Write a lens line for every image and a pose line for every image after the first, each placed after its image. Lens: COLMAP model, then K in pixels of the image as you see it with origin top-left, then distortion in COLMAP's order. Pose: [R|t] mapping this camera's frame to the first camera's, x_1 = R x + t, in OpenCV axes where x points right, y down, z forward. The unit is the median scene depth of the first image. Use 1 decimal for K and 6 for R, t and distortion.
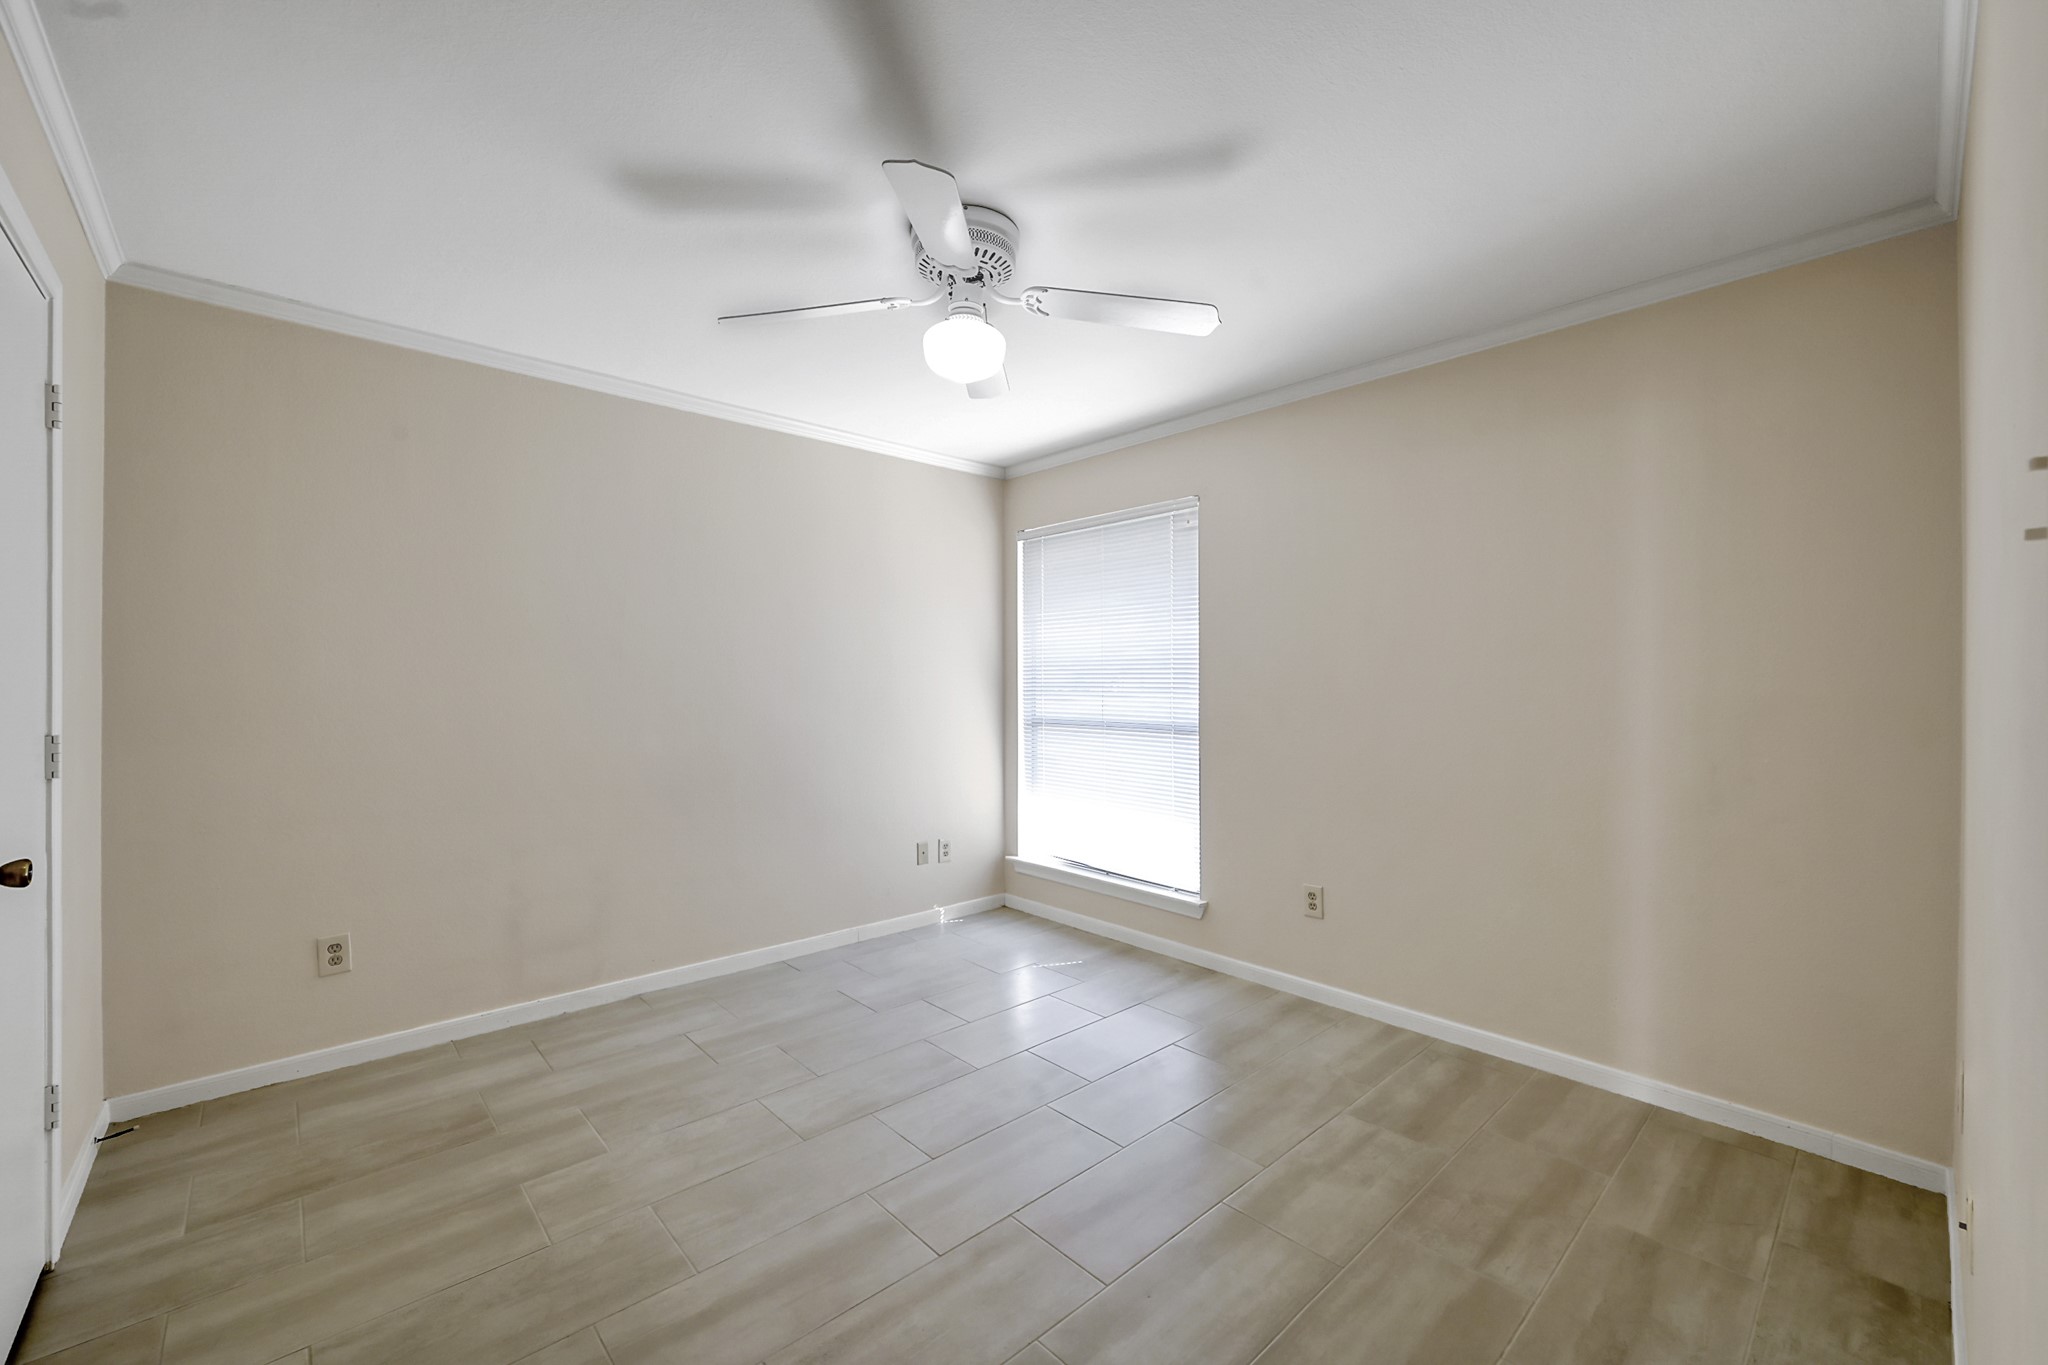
lens RADIAL K [[813.3, 0, 1028.7], [0, 813.3, 663.3], [0, 0, 1]] dist [0.000113, 0.000012]
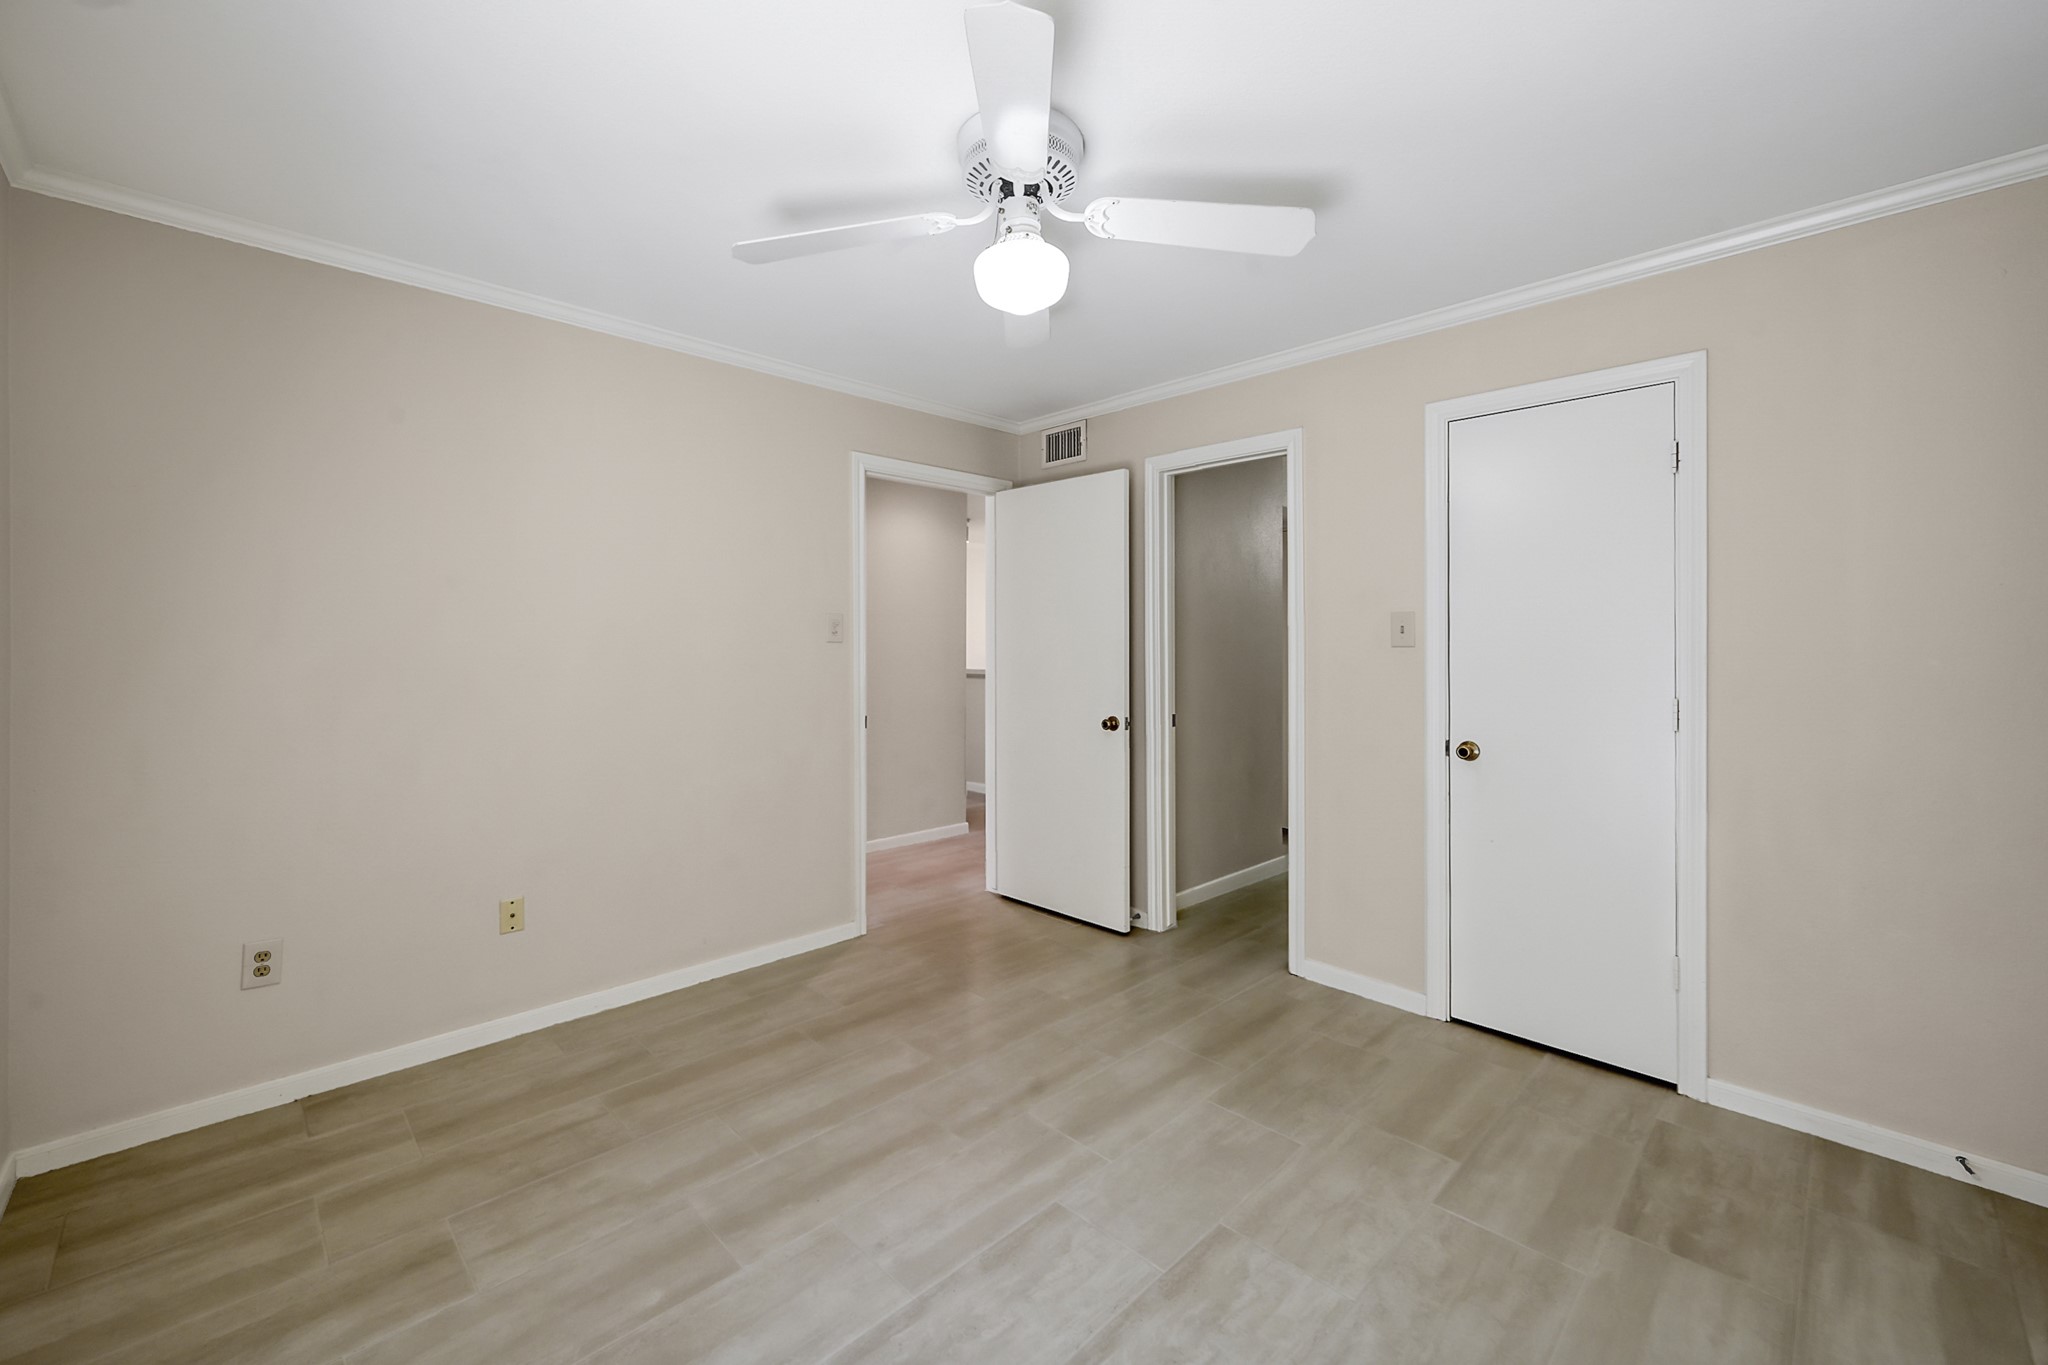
lens RADIAL K [[813.3, 0, 1028.7], [0, 813.3, 663.3], [0, 0, 1]] dist [0.000113, 0.000012]
pose [[-0.999281, -0.006018, -0.037425, -0.053230], [-0.006084, 0.999980, 0.001636, 0.026139], [0.037414, 0.001863, -0.999298, 2.012230]]
